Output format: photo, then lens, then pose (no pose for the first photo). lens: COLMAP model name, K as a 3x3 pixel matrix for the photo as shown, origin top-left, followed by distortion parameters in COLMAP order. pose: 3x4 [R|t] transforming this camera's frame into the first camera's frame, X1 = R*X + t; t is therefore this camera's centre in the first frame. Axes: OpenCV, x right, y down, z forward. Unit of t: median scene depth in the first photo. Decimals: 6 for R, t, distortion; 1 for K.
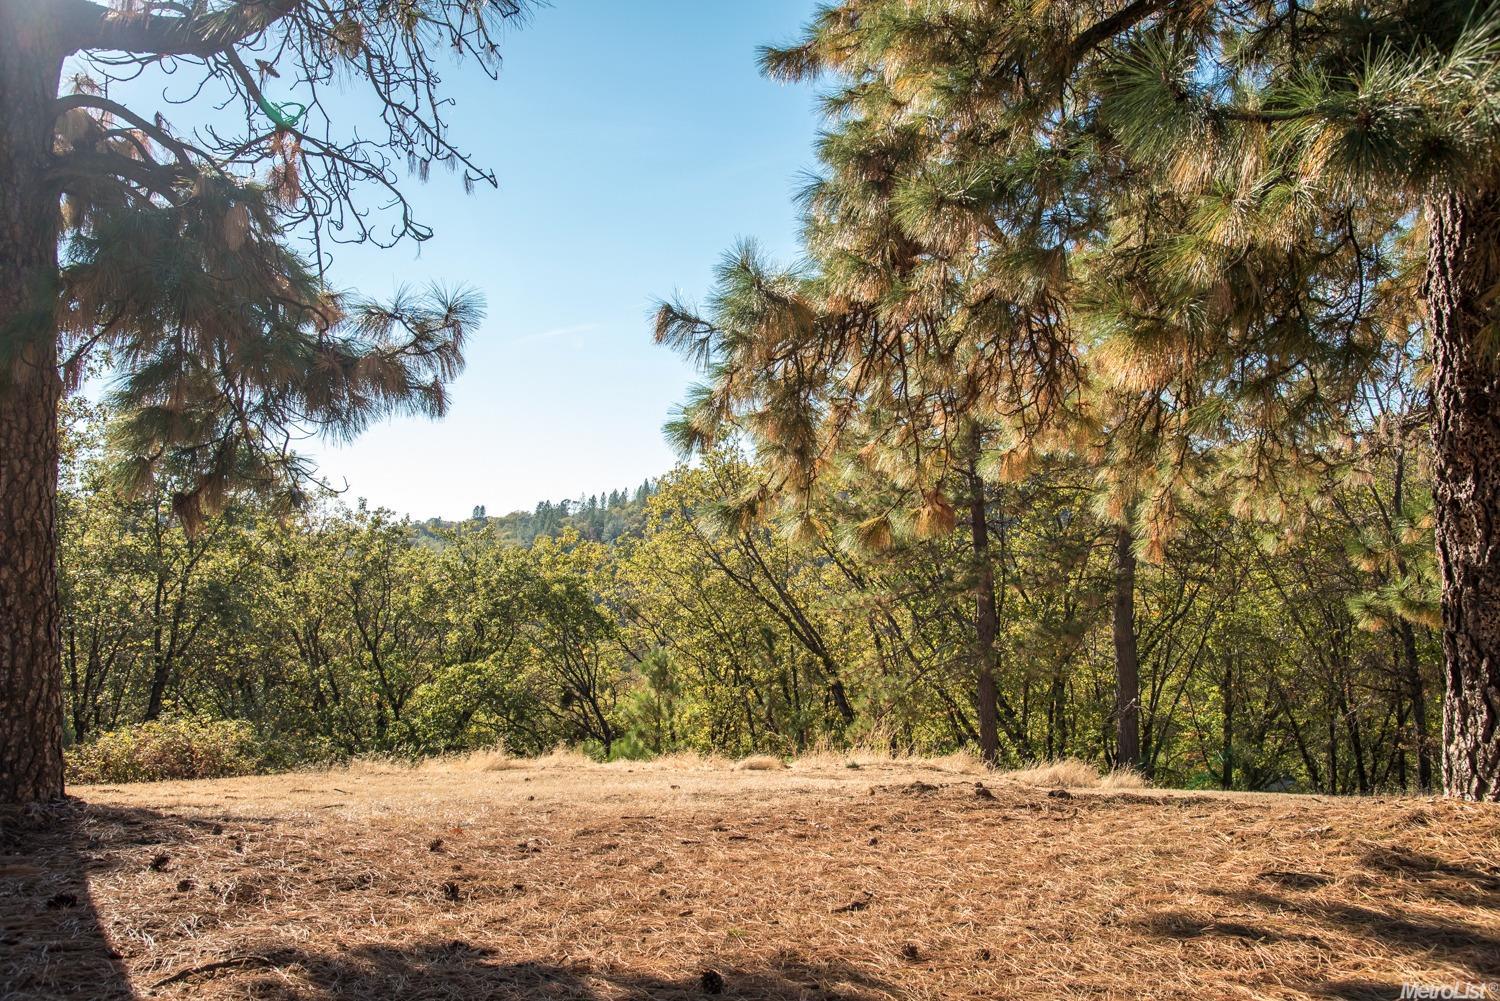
lens RADIAL K [[1312.8, 0, 745.1], [0, 1312.8, 510.3], [0, 0, 1]] dist [0.000562, -0.019875]
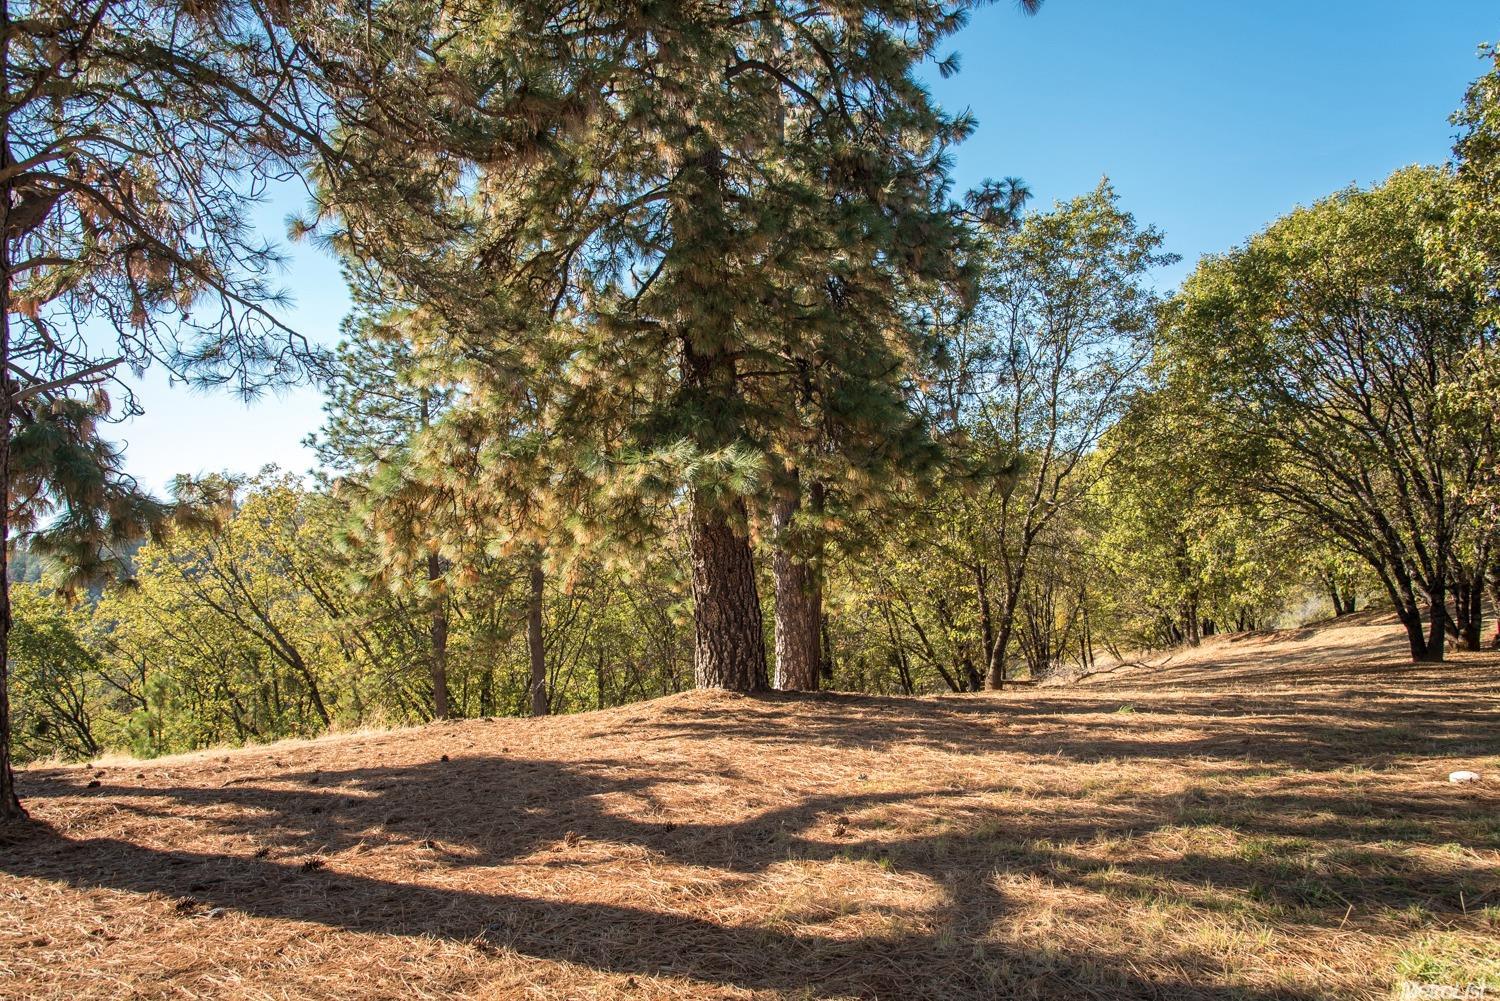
lens RADIAL K [[1014.2, 0, 742.7], [0, 1014.2, 505.5], [0, 0, 1]] dist [0.023175, -0.019230]
pose [[0.879534, 0.001549, 0.475834, -0.047171], [0.017331, 0.999227, -0.035288, -0.008981], [-0.475521, 0.039283, 0.878827, -0.116478]]
